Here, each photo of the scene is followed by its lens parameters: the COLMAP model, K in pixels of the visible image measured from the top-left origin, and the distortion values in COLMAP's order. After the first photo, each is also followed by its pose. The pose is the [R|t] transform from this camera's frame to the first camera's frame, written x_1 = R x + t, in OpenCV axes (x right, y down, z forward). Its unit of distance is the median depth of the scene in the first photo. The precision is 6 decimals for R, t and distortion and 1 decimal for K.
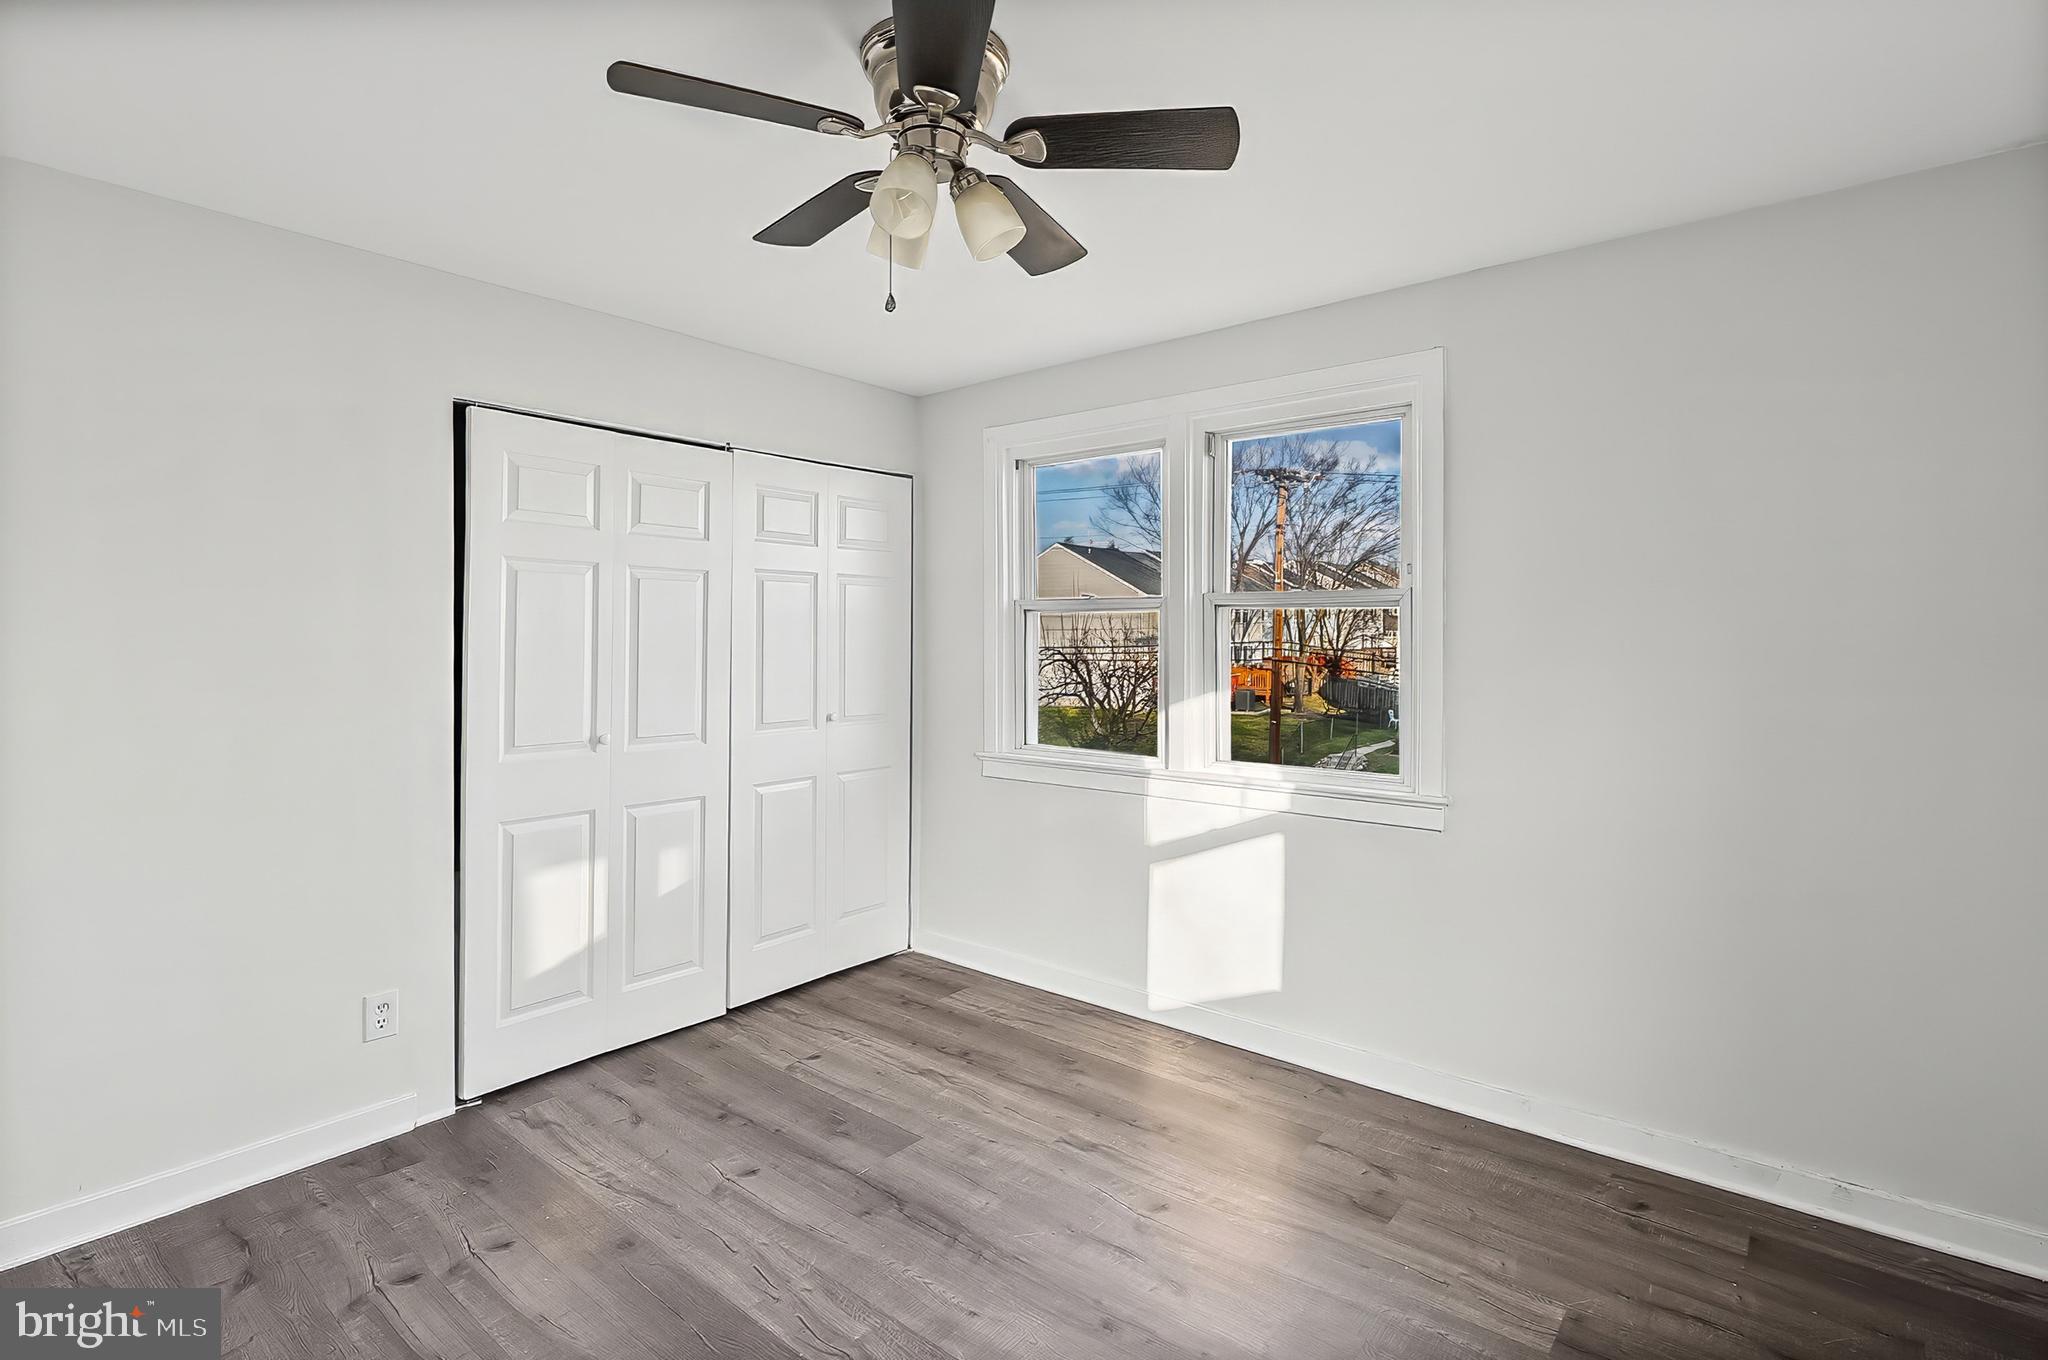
lens RADIAL K [[979.1, 0, 1048.0], [0, 979.1, 644.7], [0, 0, 1]] dist [0.003344, -0.000058]
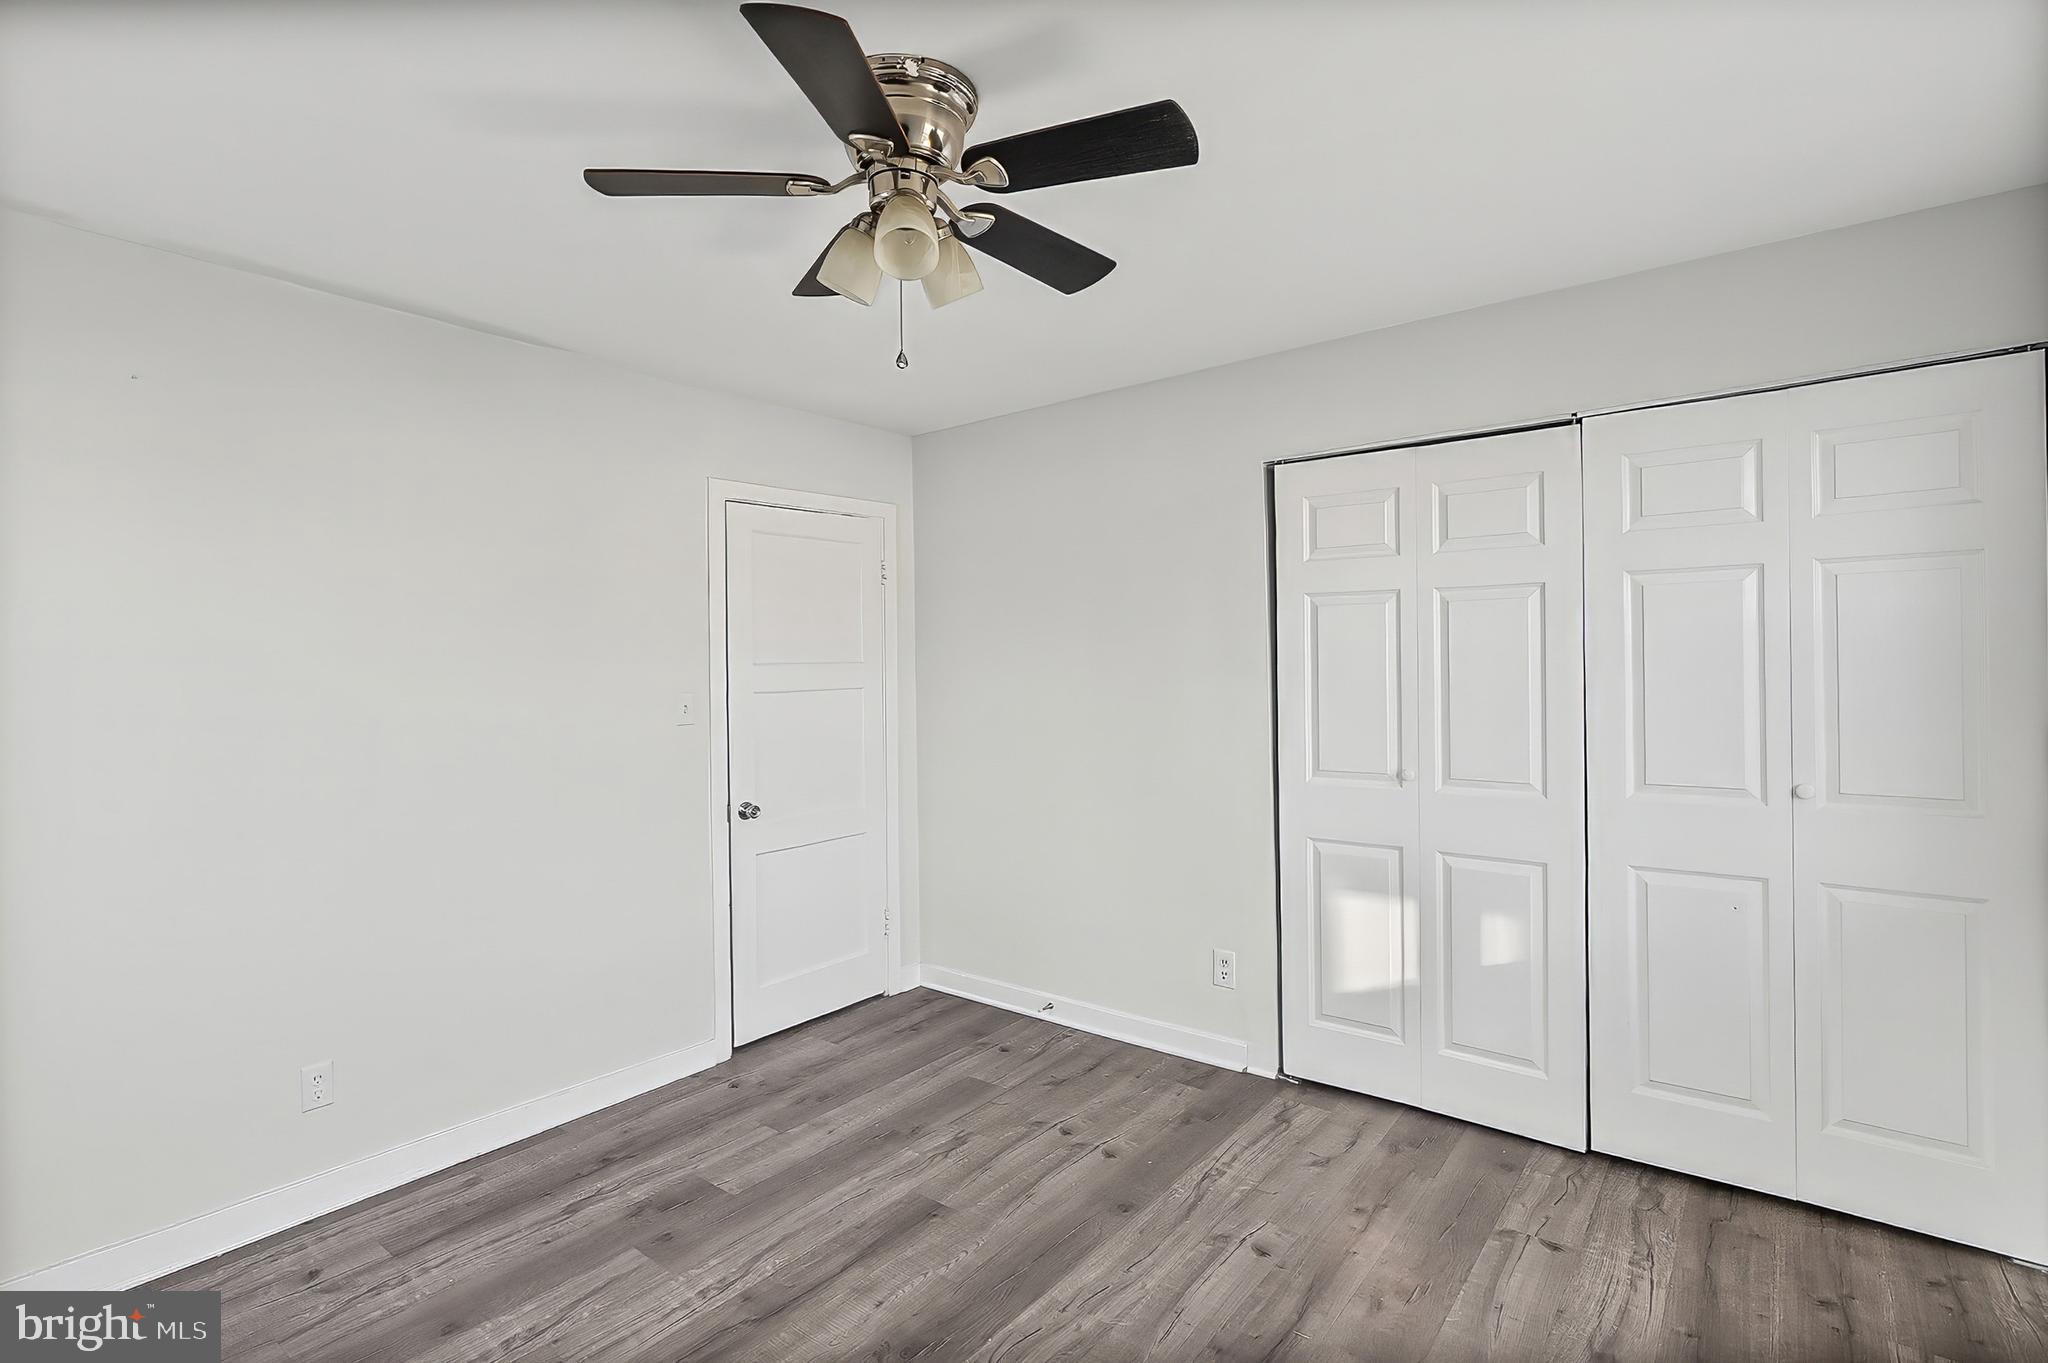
lens RADIAL K [[979.1, 0, 1008.7], [0, 979.1, 667.6], [0, 0, 1]] dist [0.003344, -0.000058]
pose [[-0.001924, -0.003260, -0.999993, 0.506645], [0.011222, 0.999932, -0.003281, -0.009534], [0.999935, -0.011228, -0.001888, 0.625516]]
